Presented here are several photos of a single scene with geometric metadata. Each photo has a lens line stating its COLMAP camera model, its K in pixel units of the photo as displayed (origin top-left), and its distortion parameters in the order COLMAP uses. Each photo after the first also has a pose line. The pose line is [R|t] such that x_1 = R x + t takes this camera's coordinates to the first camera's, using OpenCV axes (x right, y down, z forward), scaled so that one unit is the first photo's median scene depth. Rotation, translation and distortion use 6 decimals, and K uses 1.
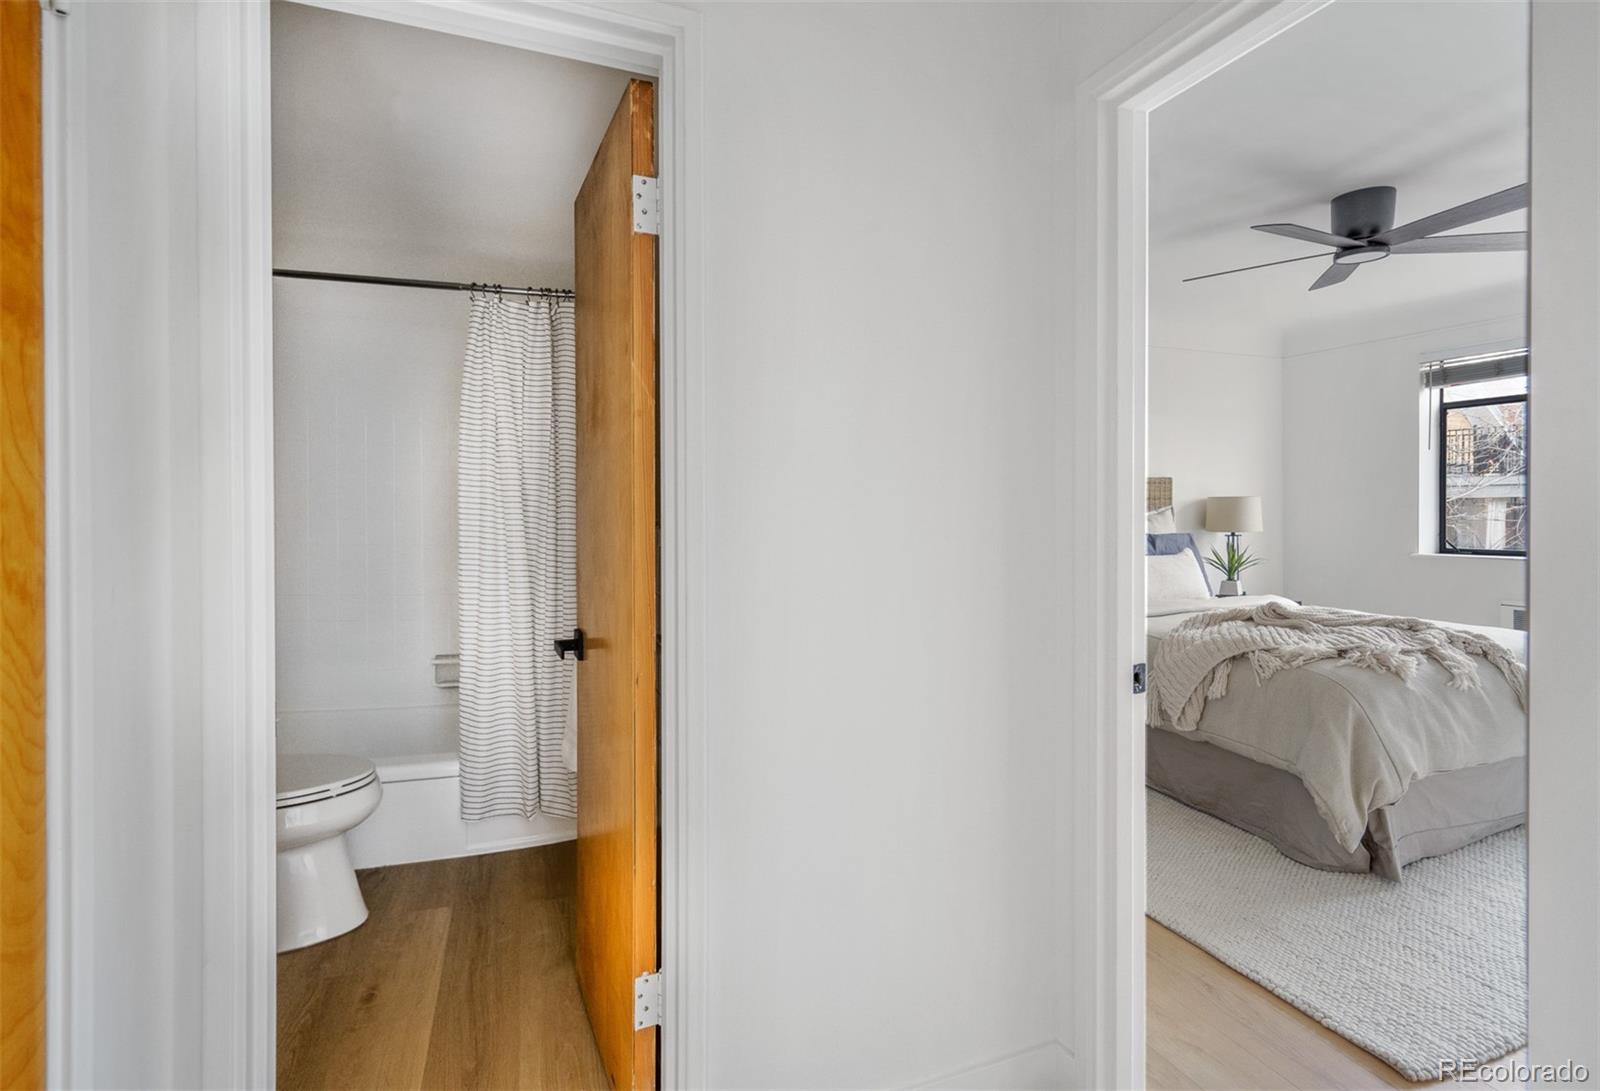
lens RADIAL K [[806.9, 0, 800.0], [0, 806.9, 545.5], [0, 0, 1]] dist [-0.039656, 0.038787]
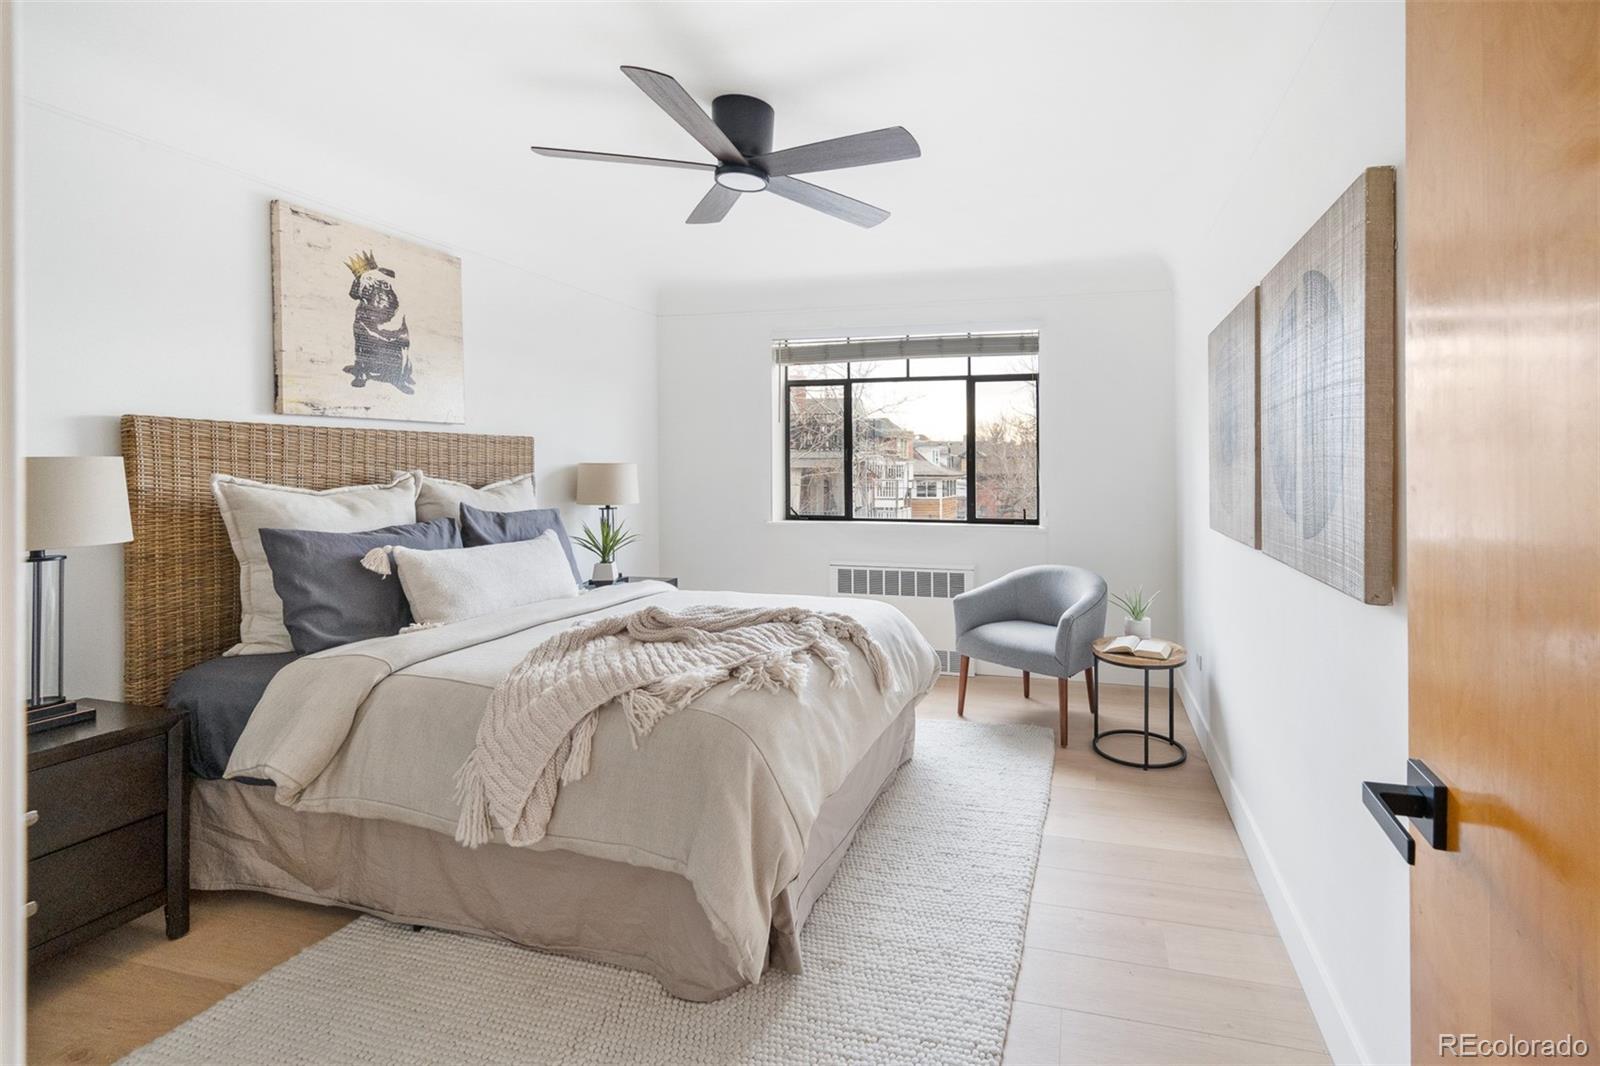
lens RADIAL K [[693.2, 0, 802.2], [0, 693.2, 463.3], [0, 0, 1]] dist [-0.000174, -0.000001]
pose [[0.728497, 0.020787, 0.684734, 0.262358], [0.019013, 0.998541, -0.050542, -0.027495], [-0.684786, 0.049838, 0.727038, 0.451247]]
